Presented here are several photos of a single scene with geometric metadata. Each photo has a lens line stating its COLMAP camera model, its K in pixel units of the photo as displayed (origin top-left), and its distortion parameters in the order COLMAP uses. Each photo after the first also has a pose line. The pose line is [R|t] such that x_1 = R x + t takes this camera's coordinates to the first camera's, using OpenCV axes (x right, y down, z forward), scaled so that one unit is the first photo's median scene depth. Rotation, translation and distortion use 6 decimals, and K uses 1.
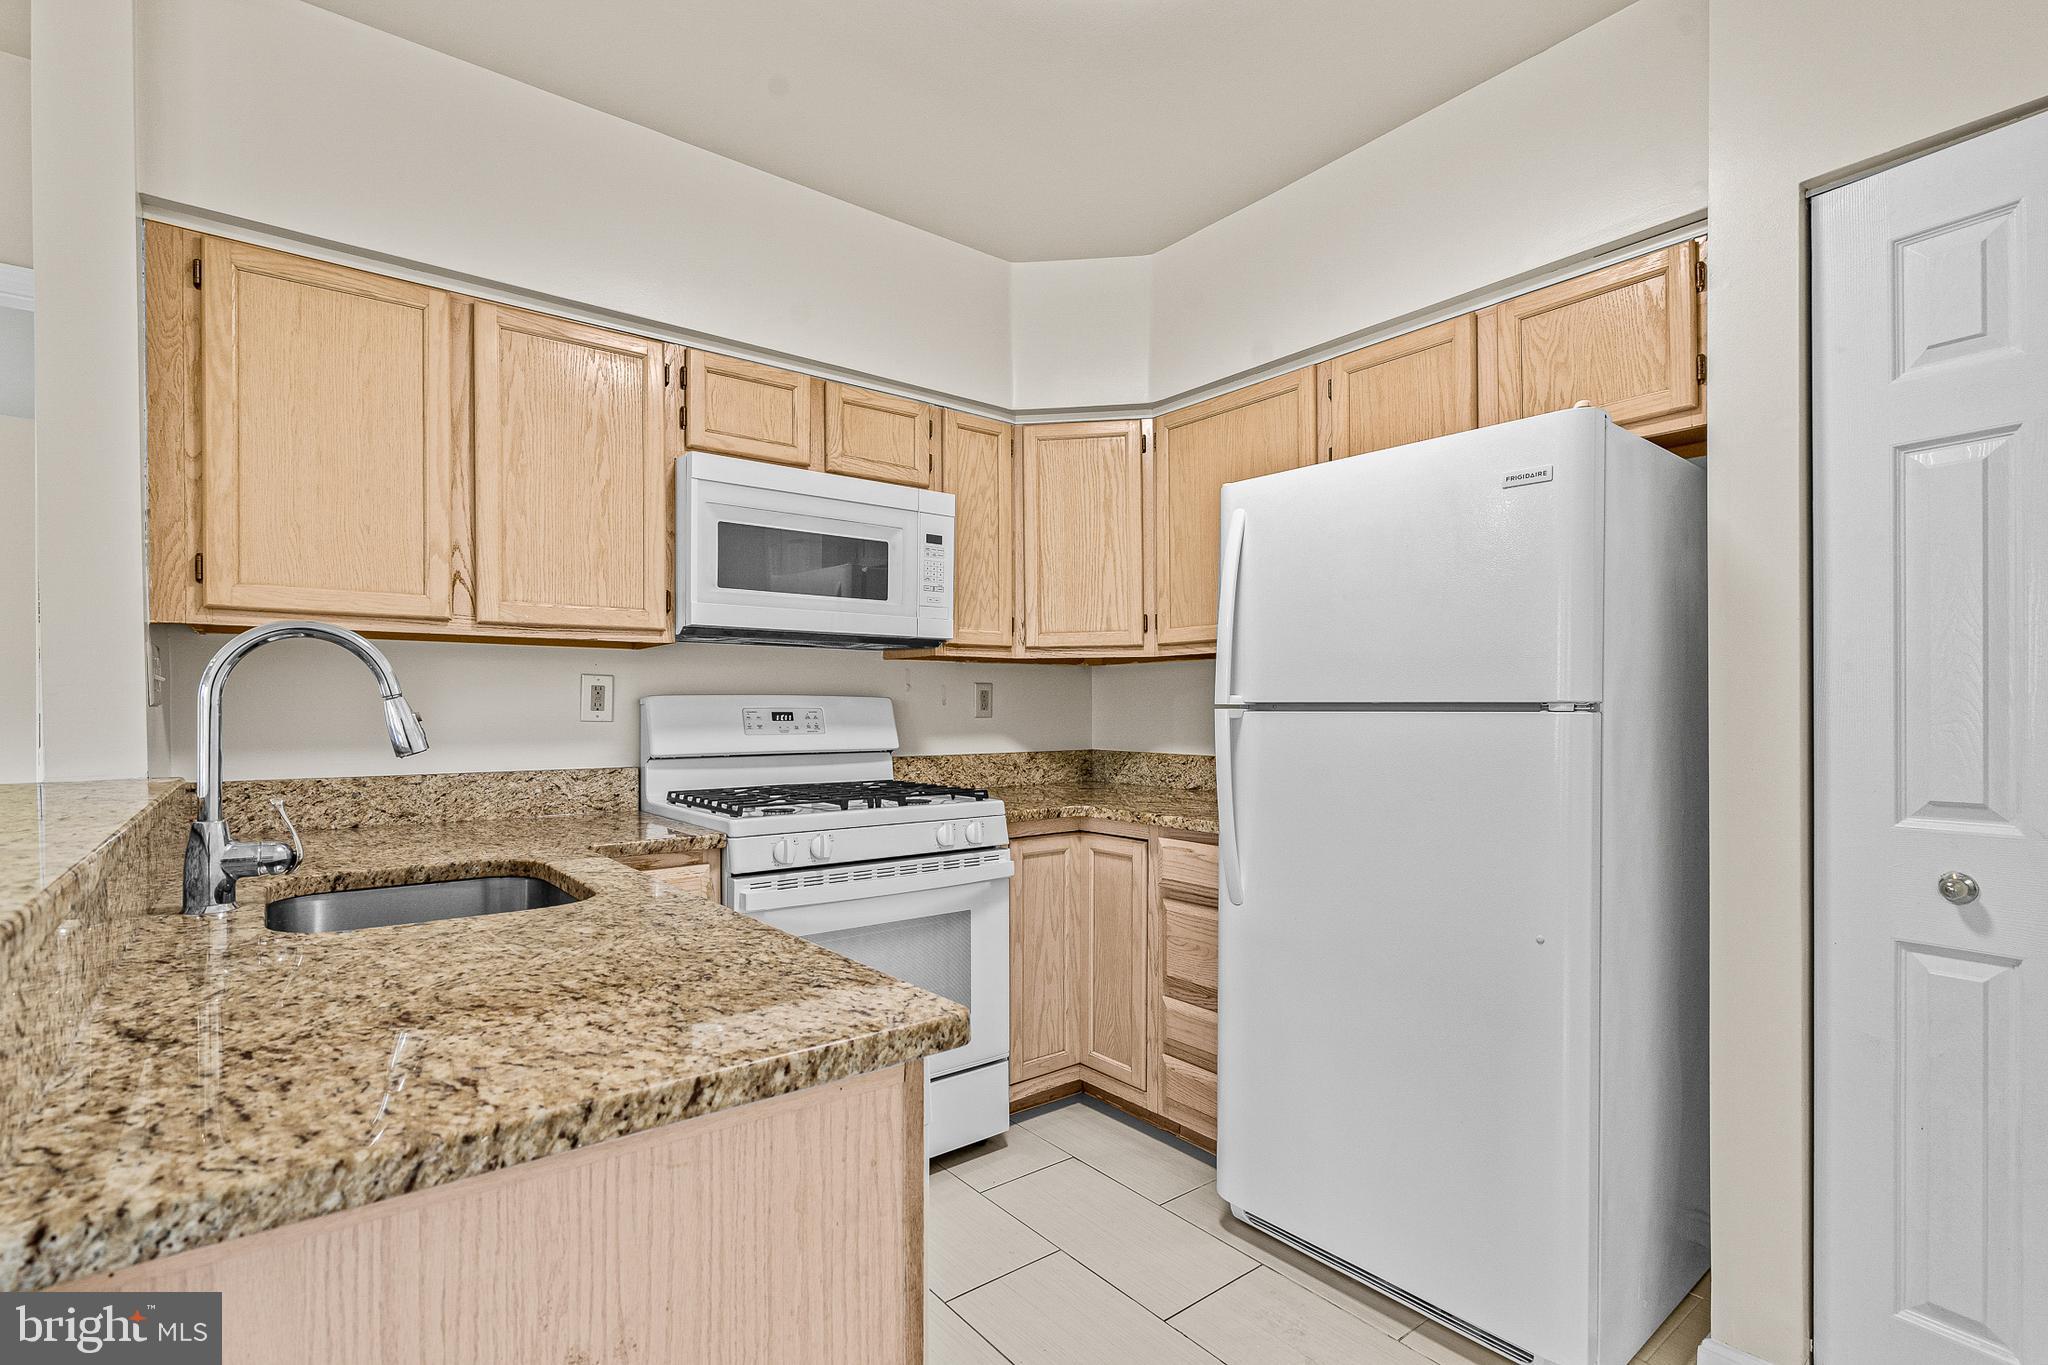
lens RADIAL K [[931.7, 0, 1004.0], [0, 931.7, 729.5], [0, 0, 1]] dist [-0.010026, 0.001736]
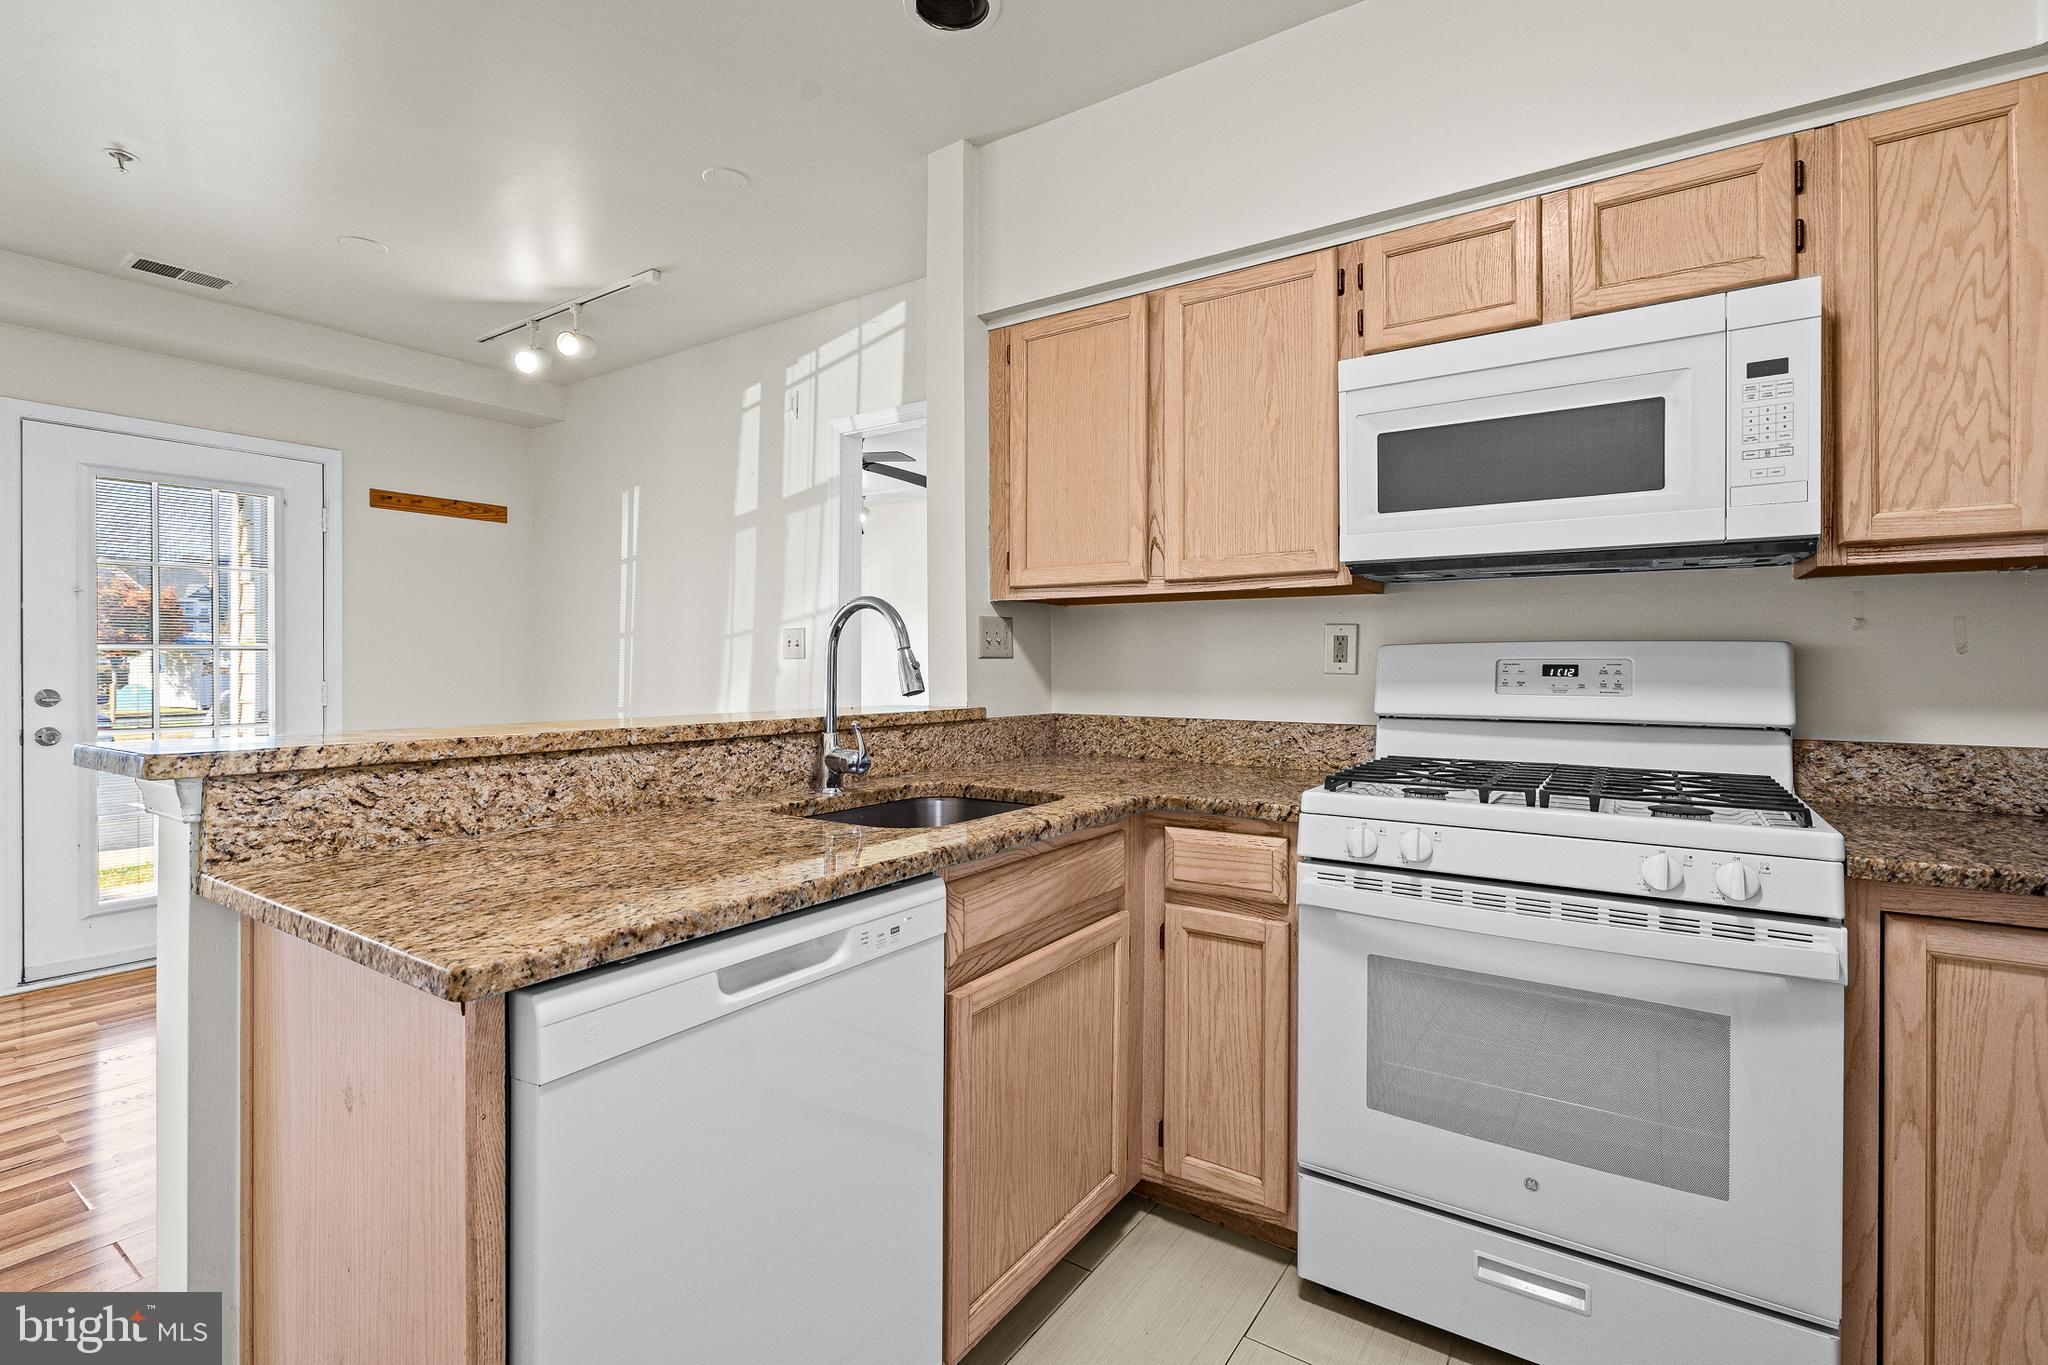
lens RADIAL K [[931.7, 0, 1045.6], [0, 931.7, 669.8], [0, 0, 1]] dist [-0.010026, 0.001736]
pose [[0.317725, 0.005755, -0.948165, 0.388476], [-0.022702, 0.999741, -0.001539, -0.005241], [0.947911, 0.022014, 0.317774, 0.461167]]
